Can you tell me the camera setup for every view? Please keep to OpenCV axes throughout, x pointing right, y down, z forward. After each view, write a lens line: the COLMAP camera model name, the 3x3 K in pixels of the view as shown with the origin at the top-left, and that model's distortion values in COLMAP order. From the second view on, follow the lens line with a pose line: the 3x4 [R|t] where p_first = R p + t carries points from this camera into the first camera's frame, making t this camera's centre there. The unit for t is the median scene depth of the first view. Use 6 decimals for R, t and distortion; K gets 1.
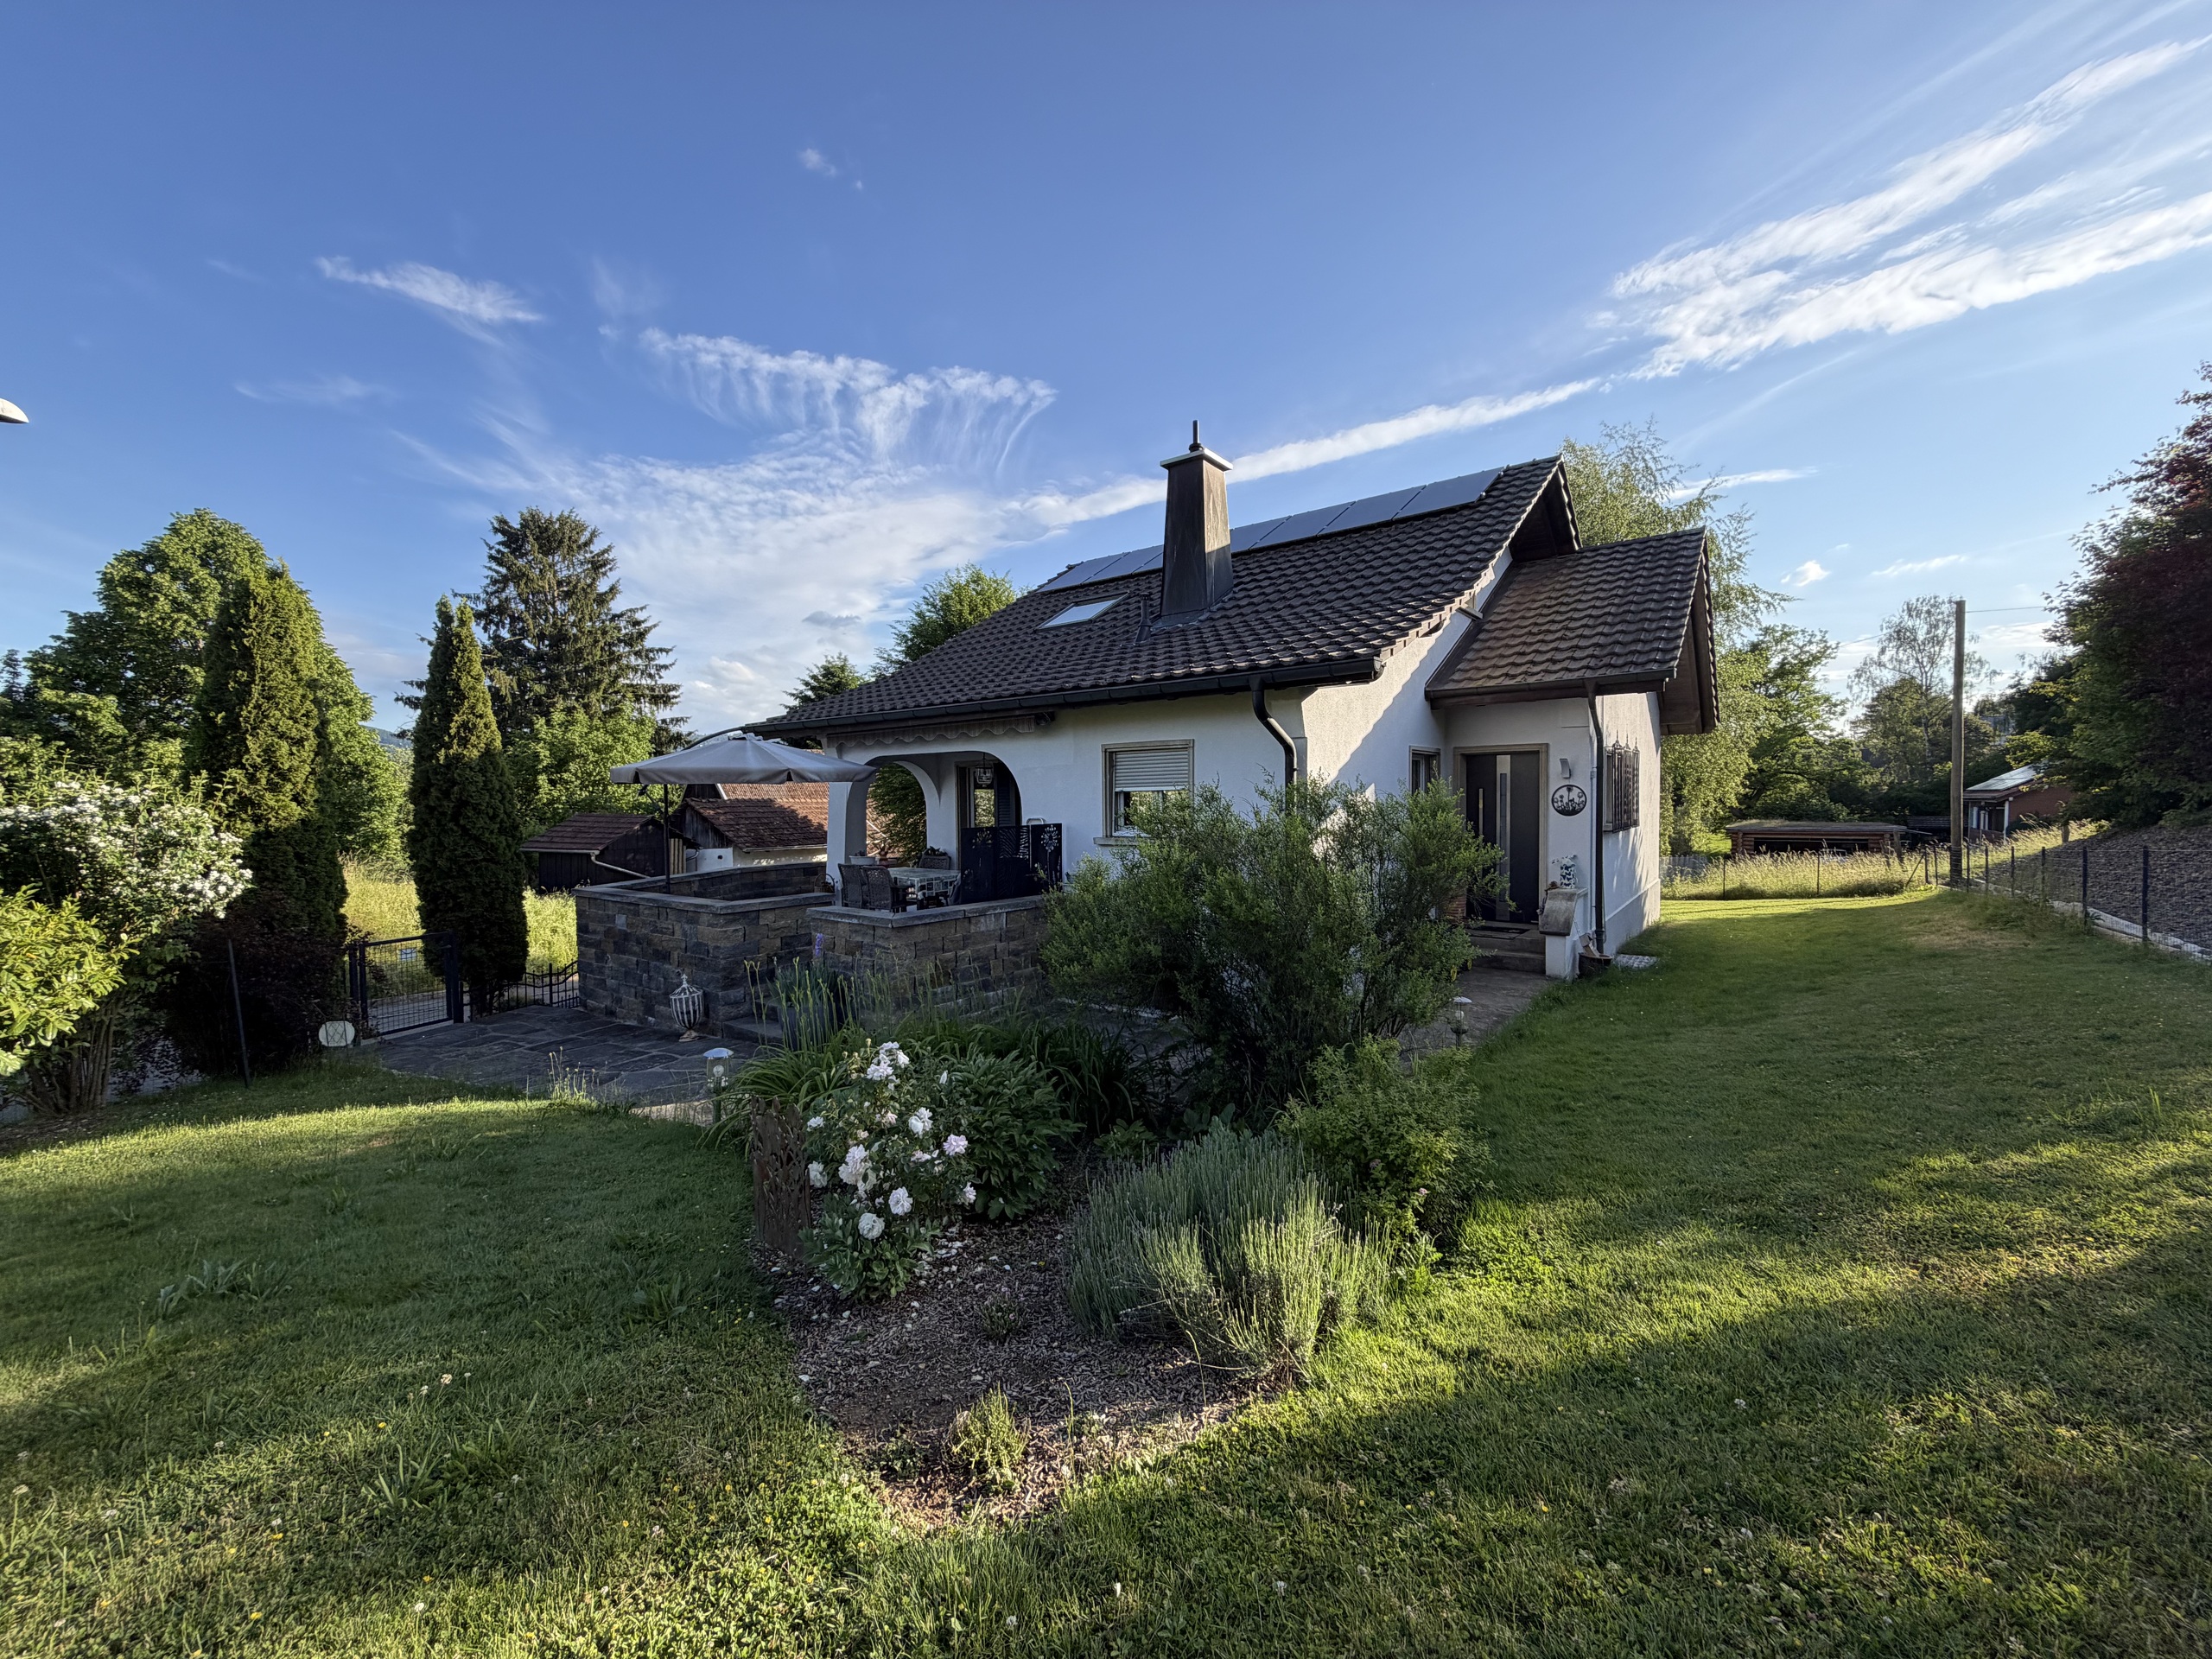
lens RADIAL K [[879.3, 0, 1111.5], [0, 879.3, 856.9], [0, 0, 1]] dist [0.000102, 0.000105]
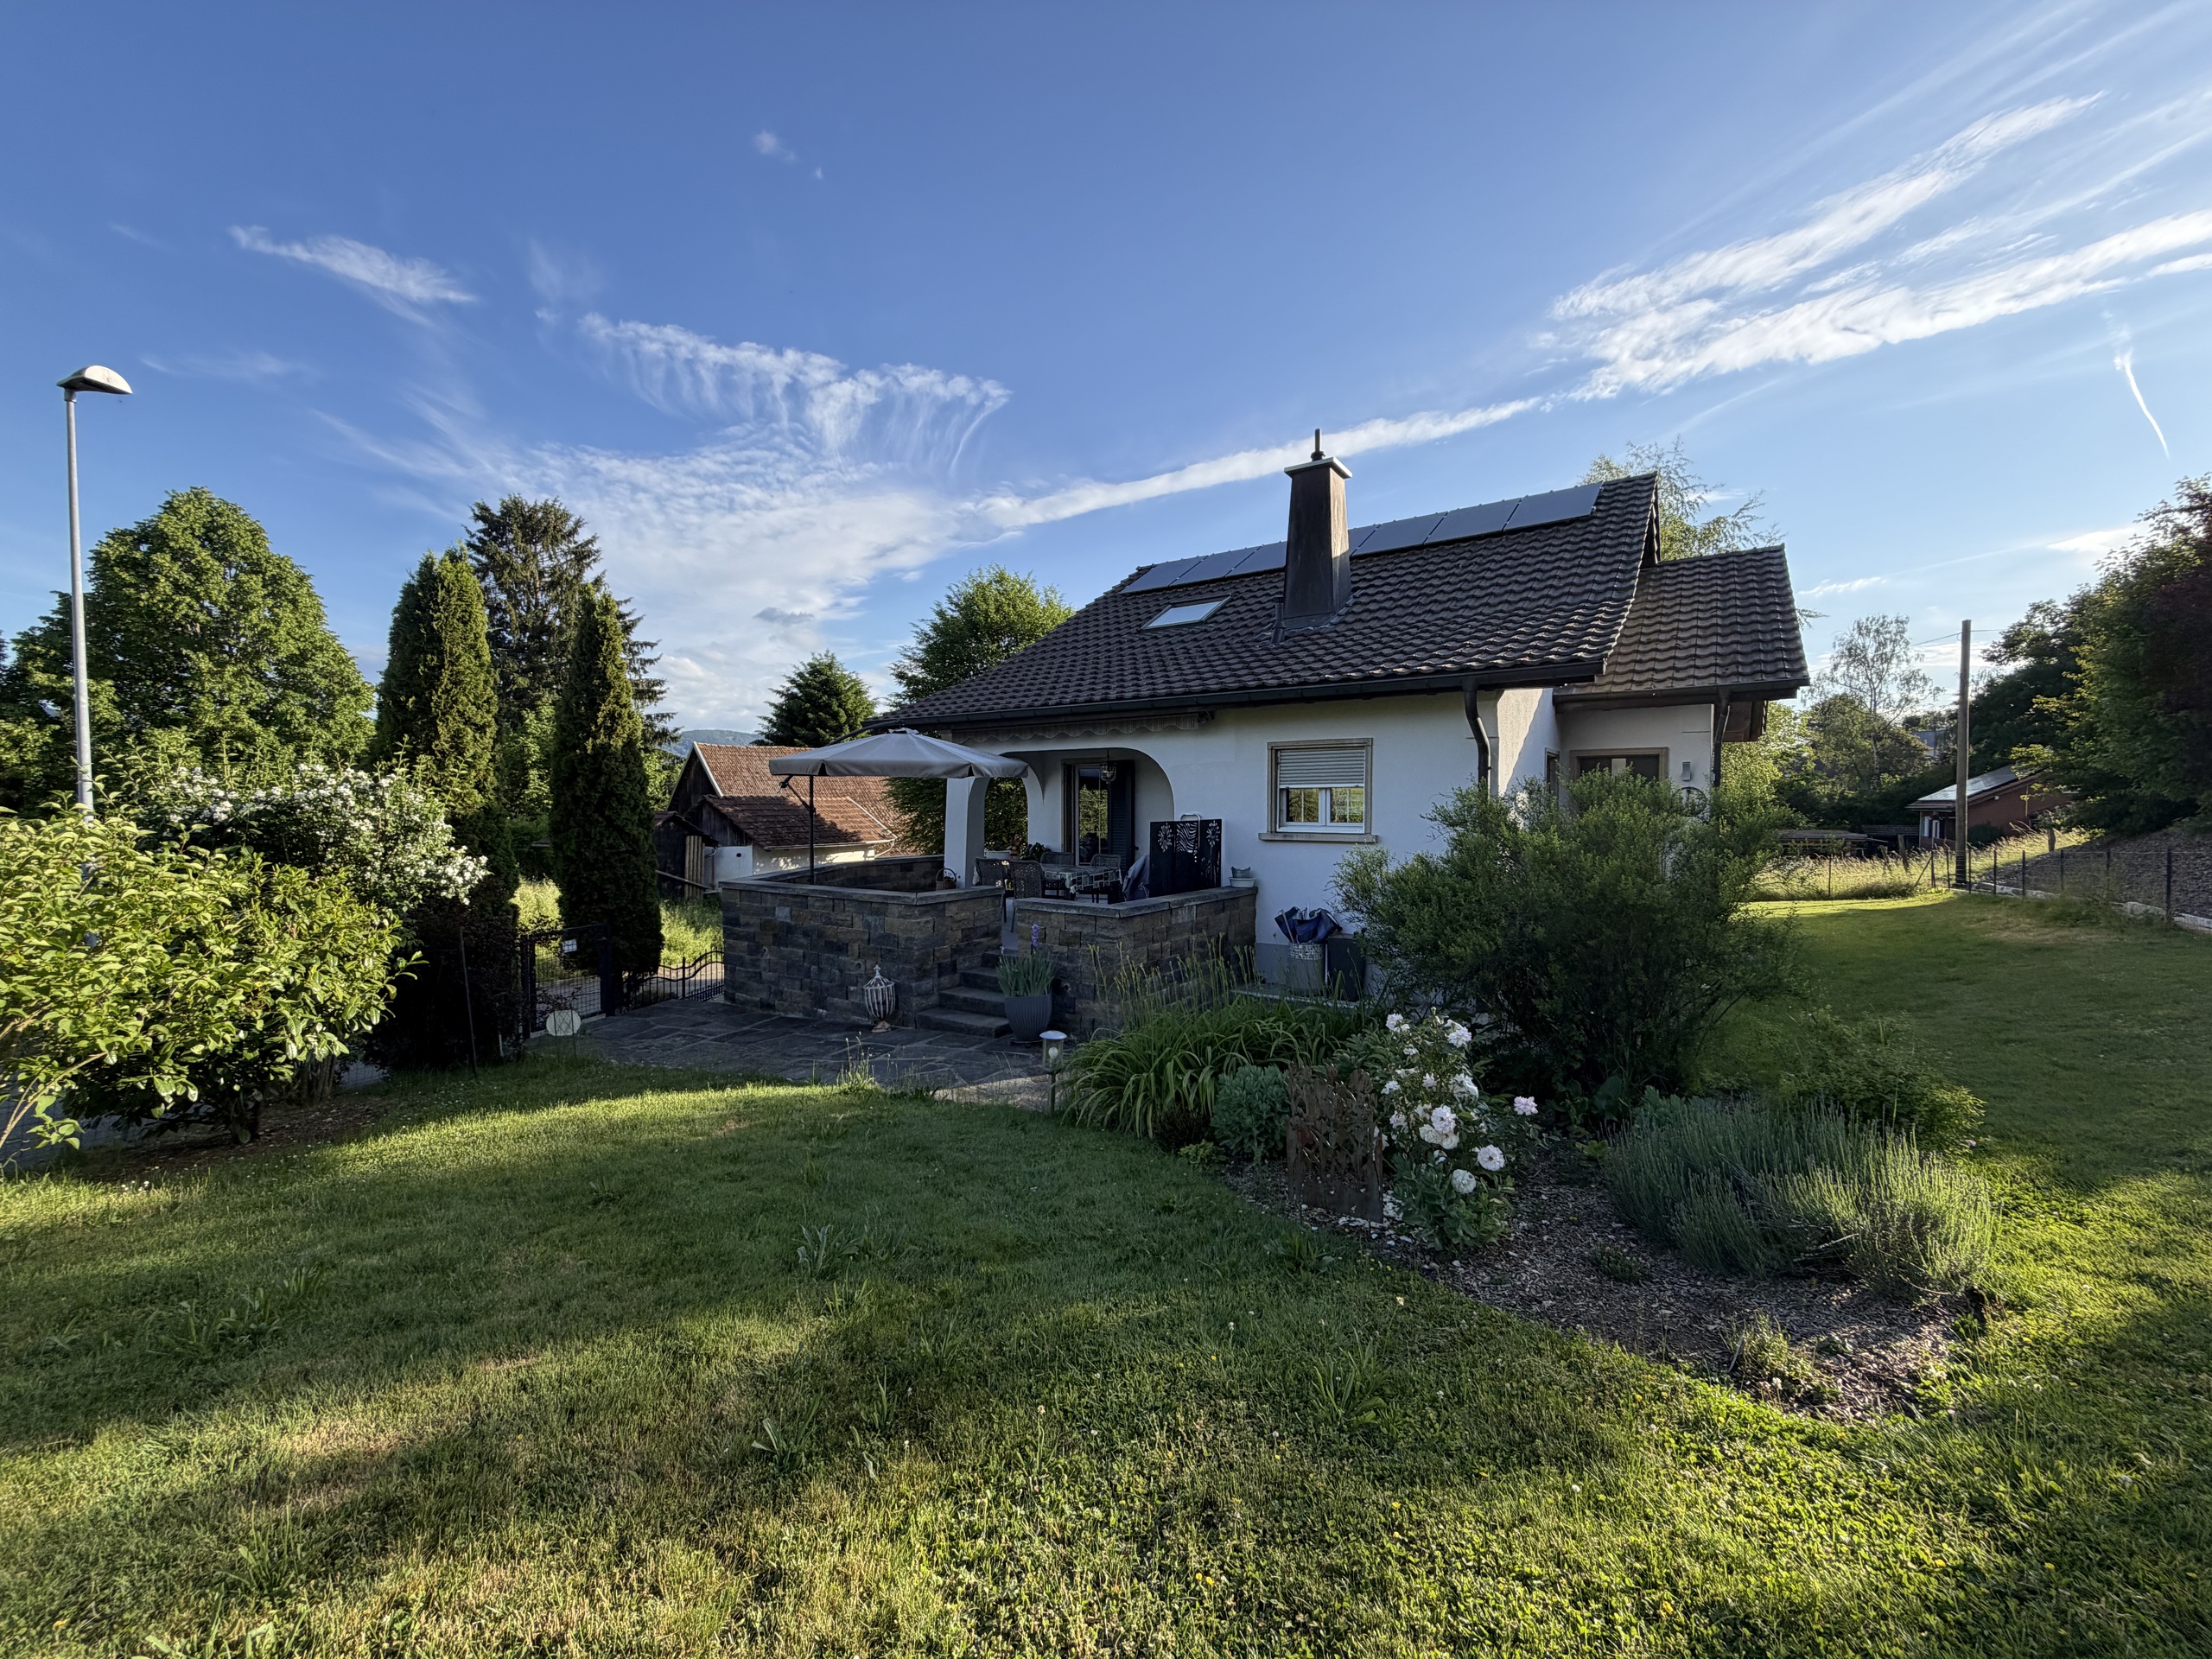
lens RADIAL K [[880.5, 0, 1104.7], [0, 880.5, 857.4], [0, 0, 1]] dist [-0.000377, 0.000315]
pose [[0.998701, 0.006620, 0.050512, -0.194830], [-0.006444, 0.999973, -0.003644, 0.008617], [-0.050535, 0.003314, 0.998717, -0.011283]]
